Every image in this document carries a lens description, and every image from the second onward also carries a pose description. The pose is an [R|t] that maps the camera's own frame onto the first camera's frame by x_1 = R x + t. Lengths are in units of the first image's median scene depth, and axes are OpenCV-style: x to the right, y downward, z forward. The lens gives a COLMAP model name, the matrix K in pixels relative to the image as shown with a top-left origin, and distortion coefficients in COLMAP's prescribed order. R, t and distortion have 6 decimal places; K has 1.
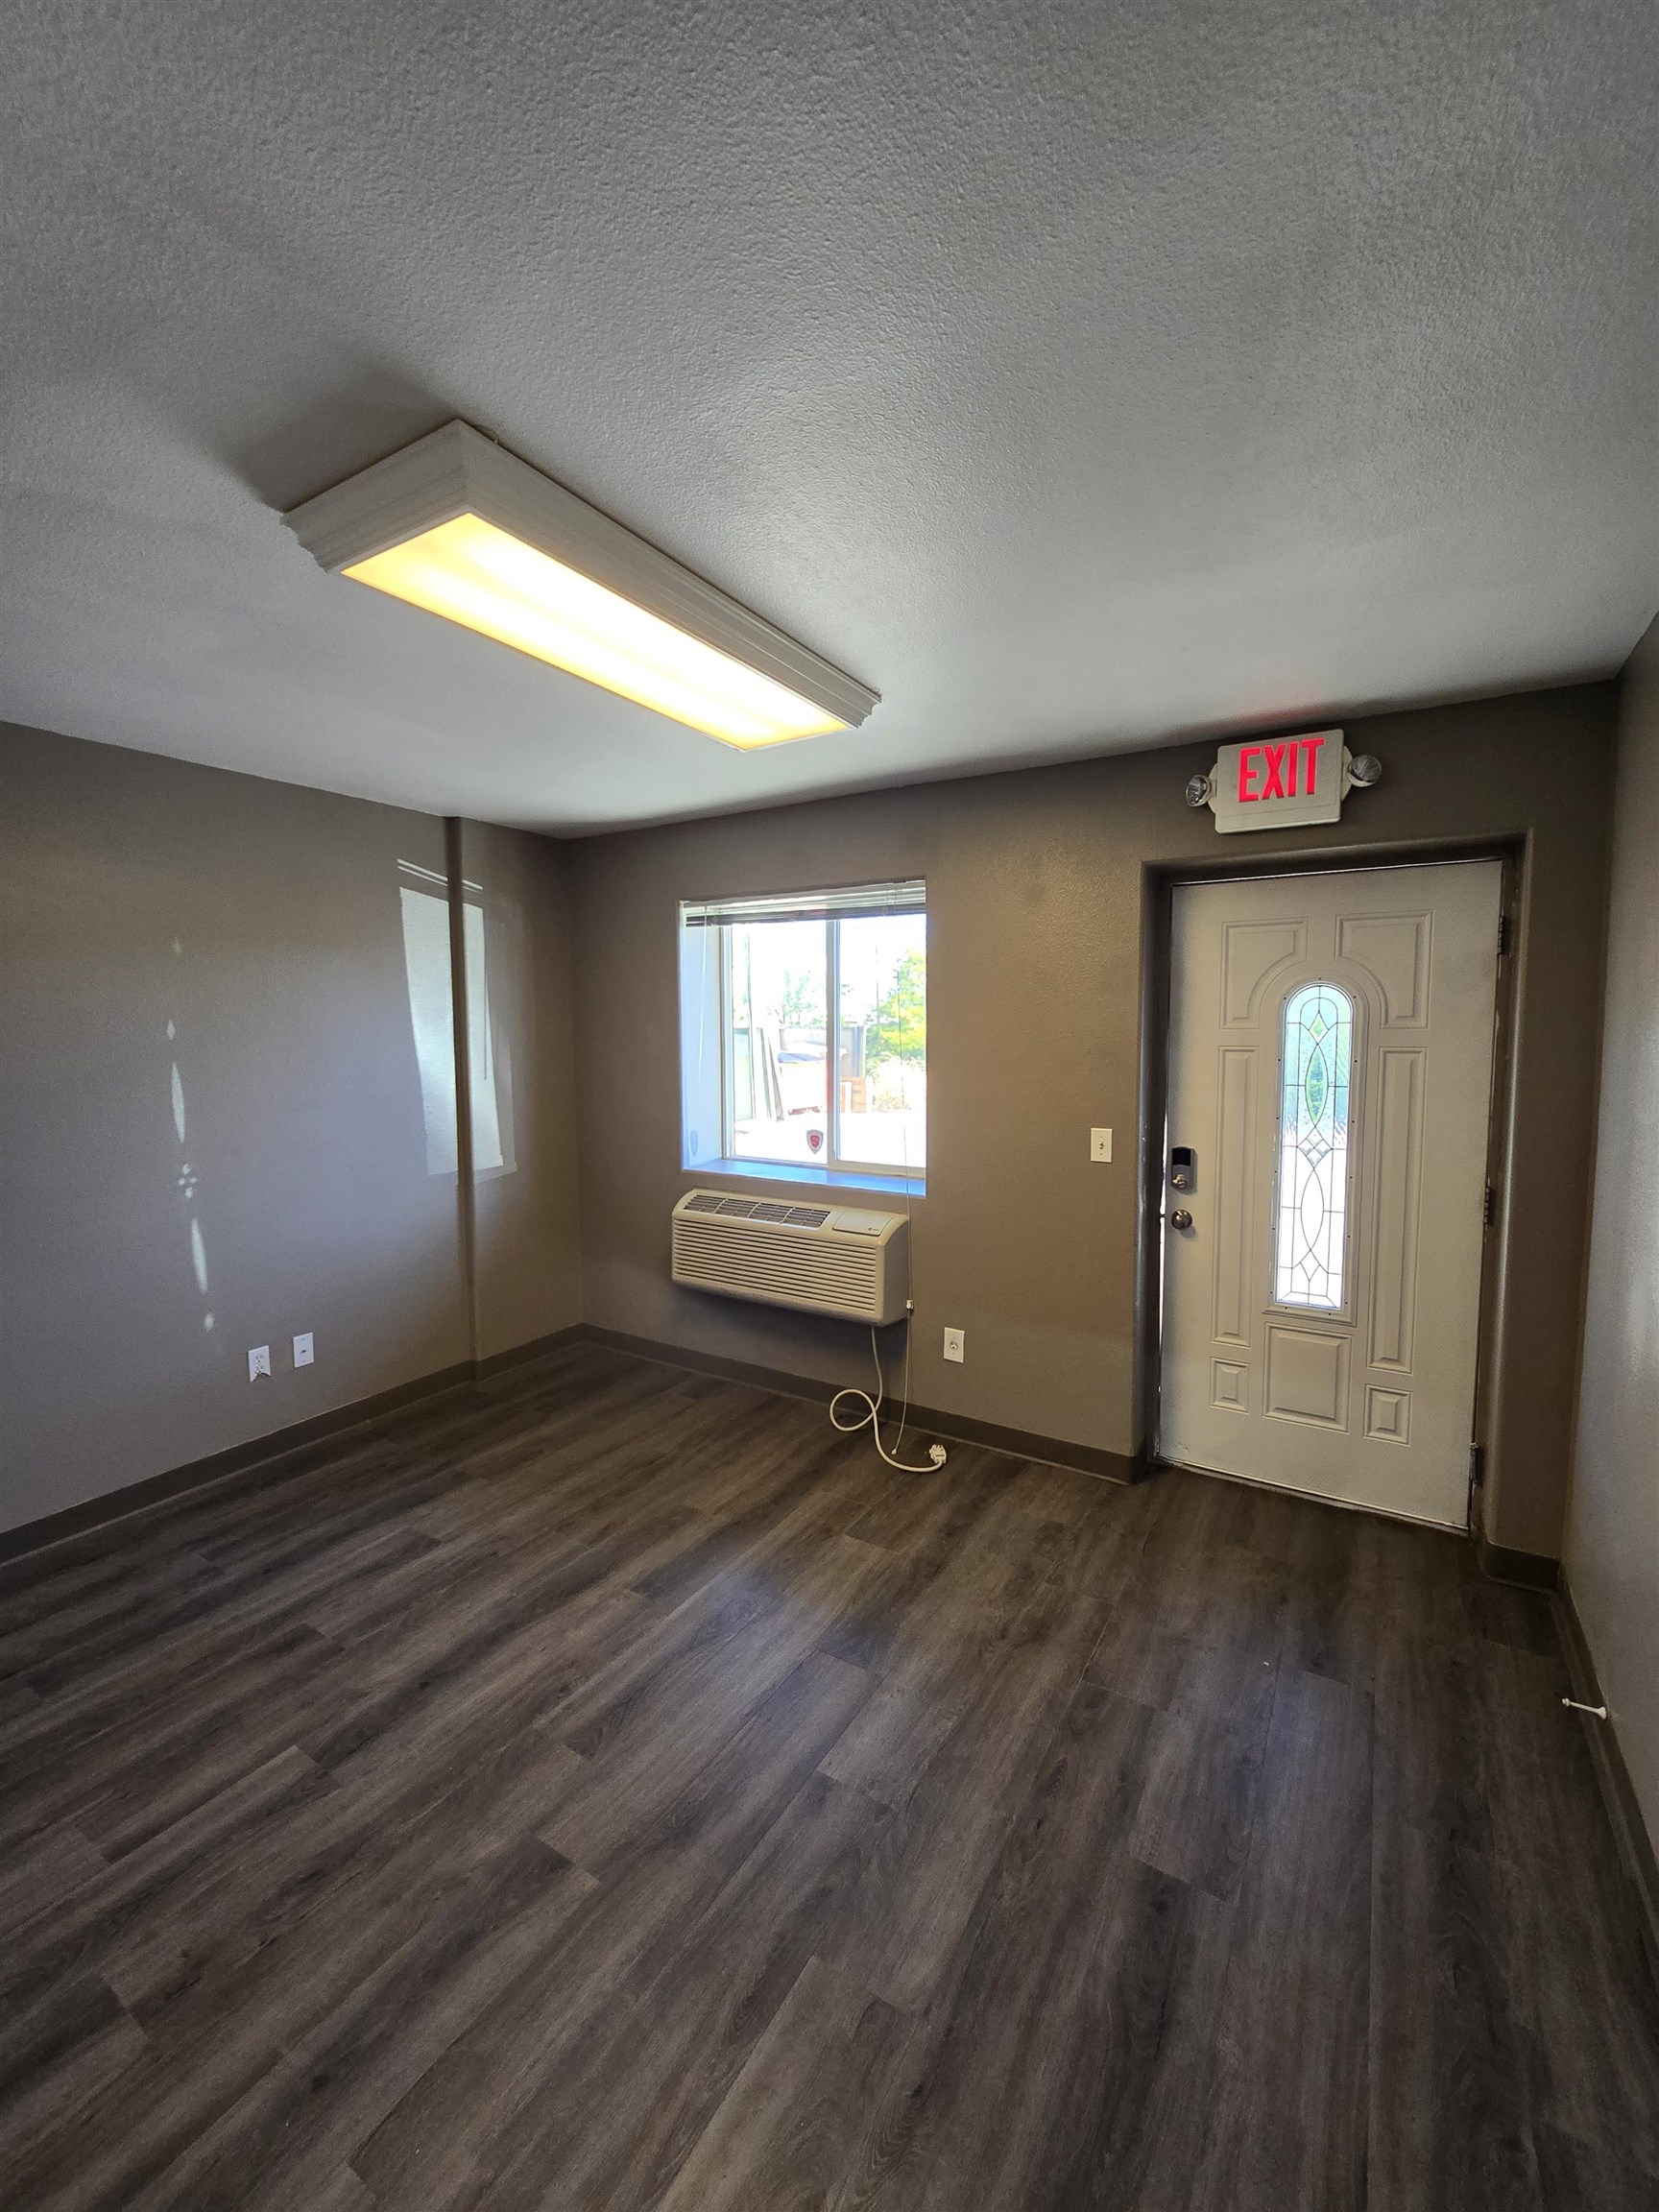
lens RADIAL K [[903.4, 0, 812.4], [0, 903.4, 1096.2], [0, 0, 1]] dist [-0.007525, 0.001855]
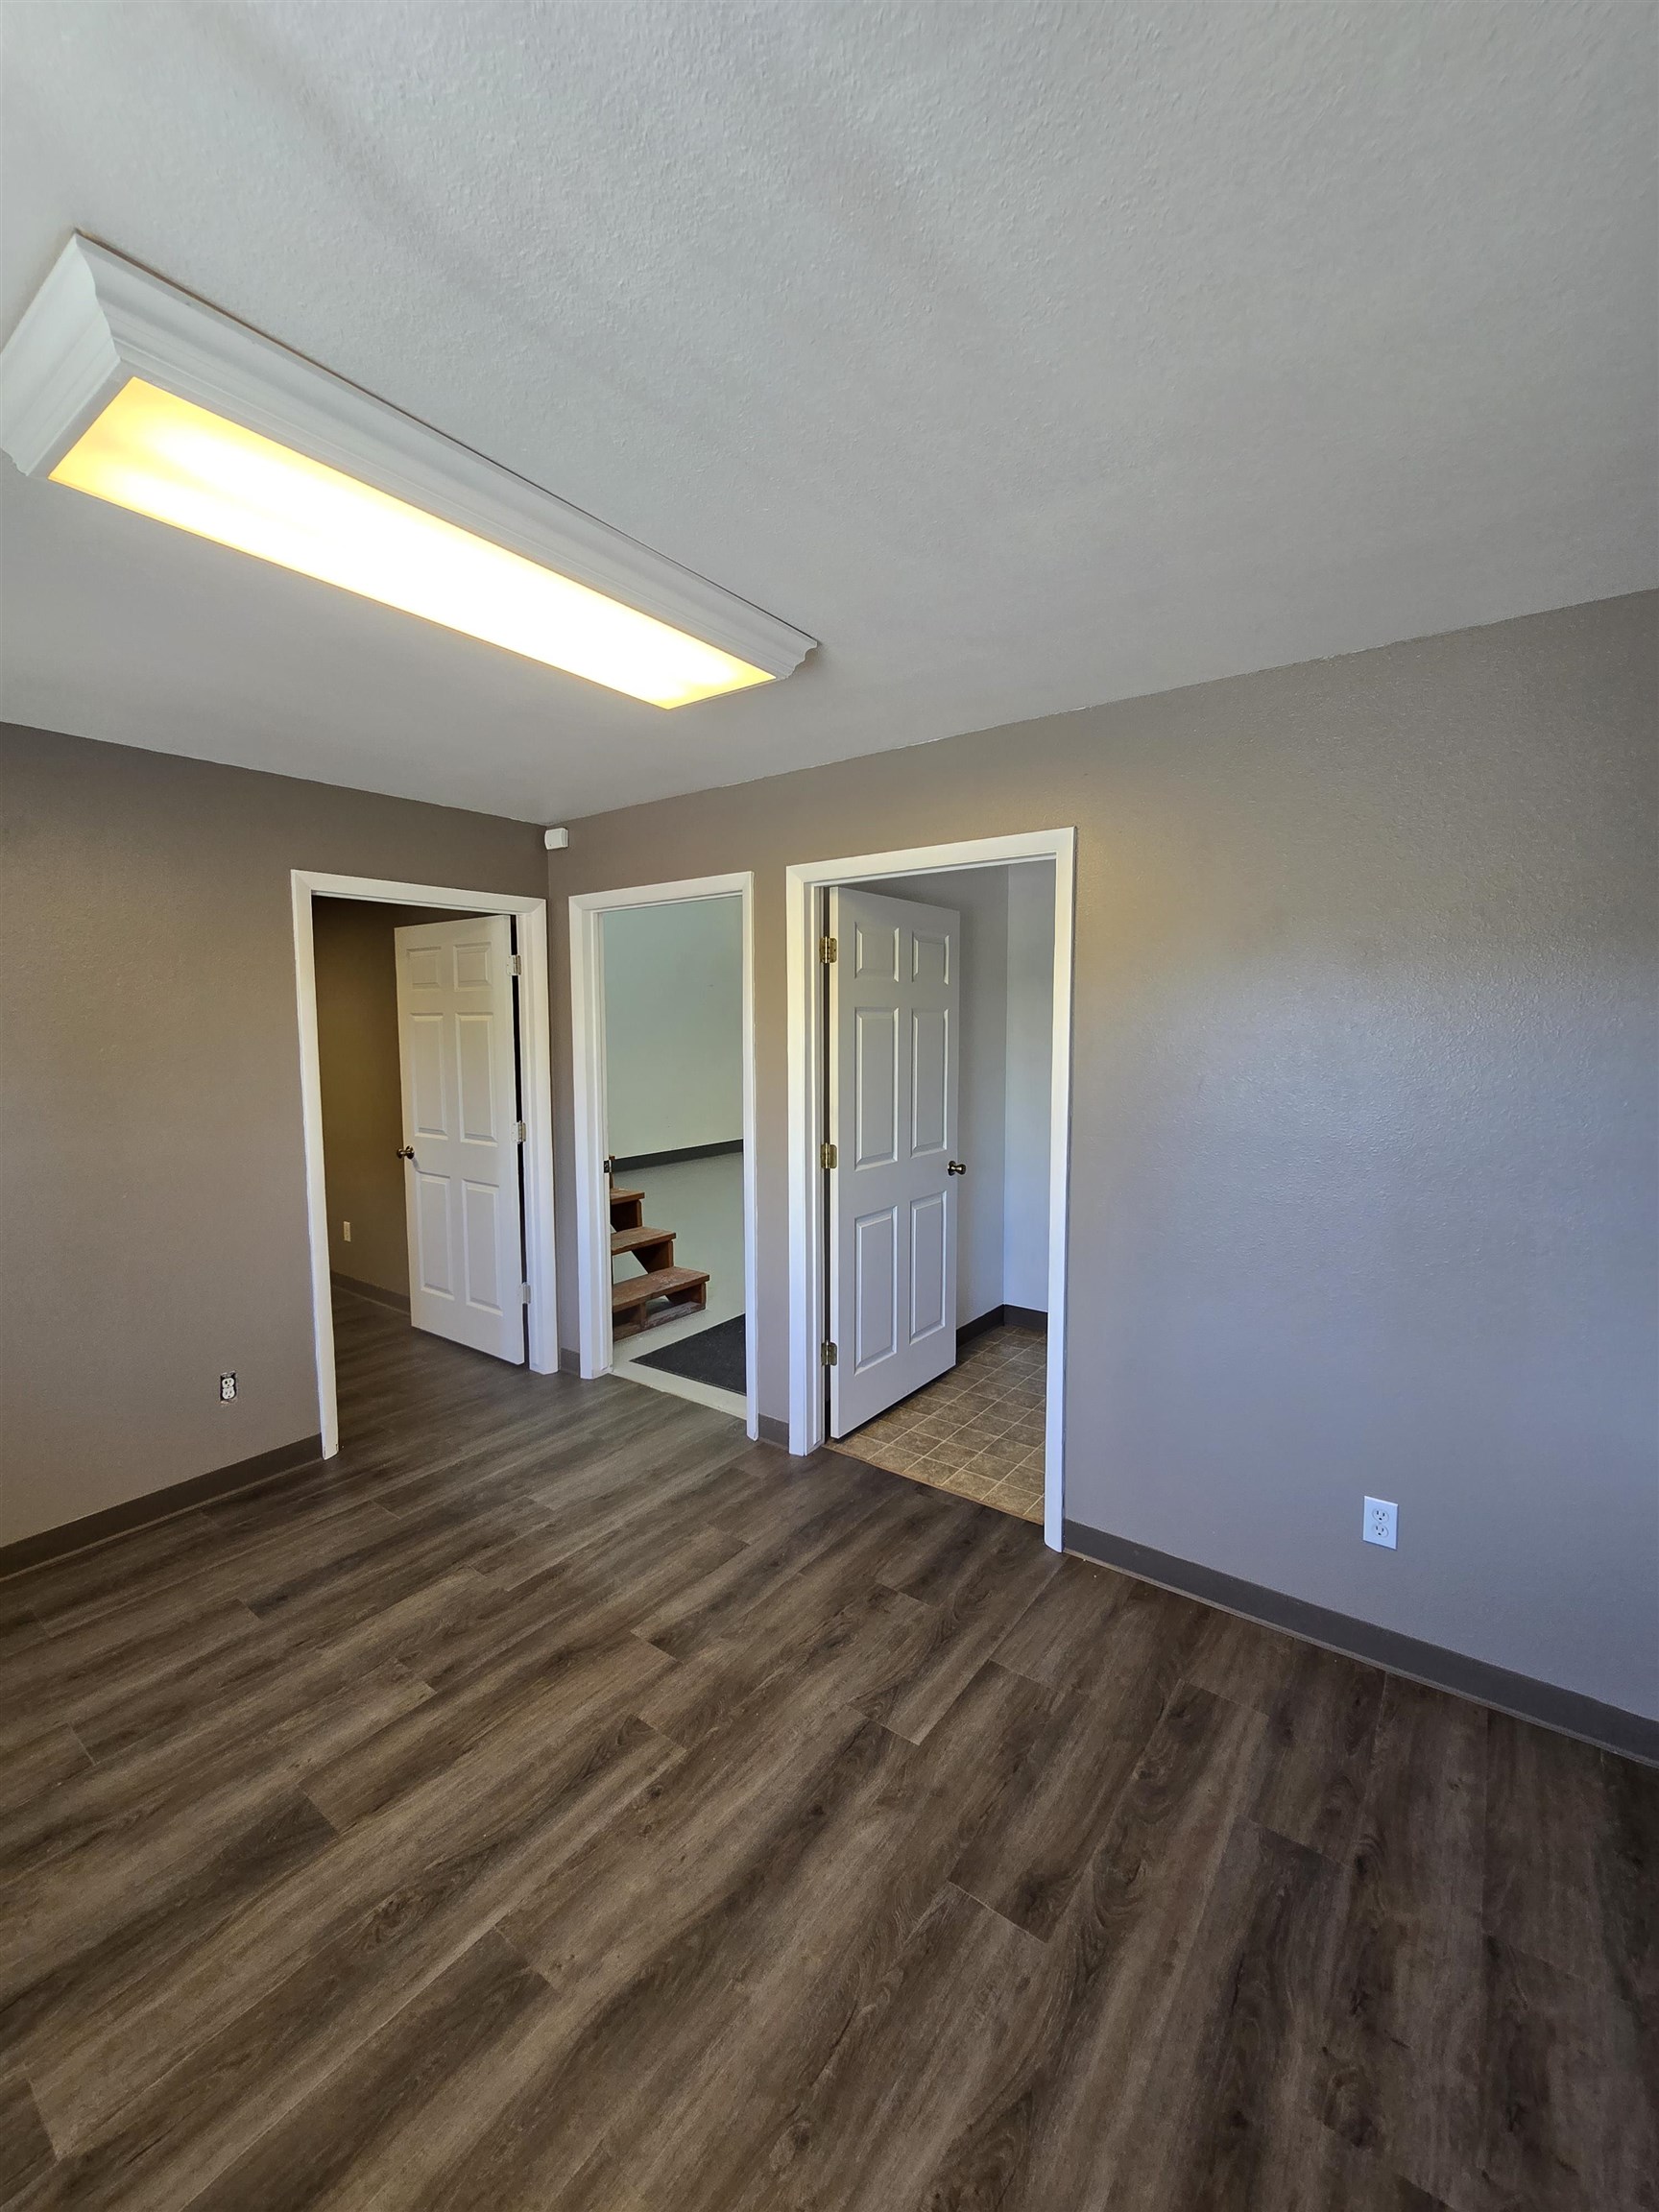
lens RADIAL K [[903.4, 0, 830.9], [0, 903.4, 1099.1], [0, 0, 1]] dist [-0.007525, 0.001855]
pose [[-0.997450, 0.003110, 0.071299, -0.468647], [0.014963, 0.985959, 0.166319, -0.140063], [-0.069780, 0.166962, -0.983491, 1.593654]]
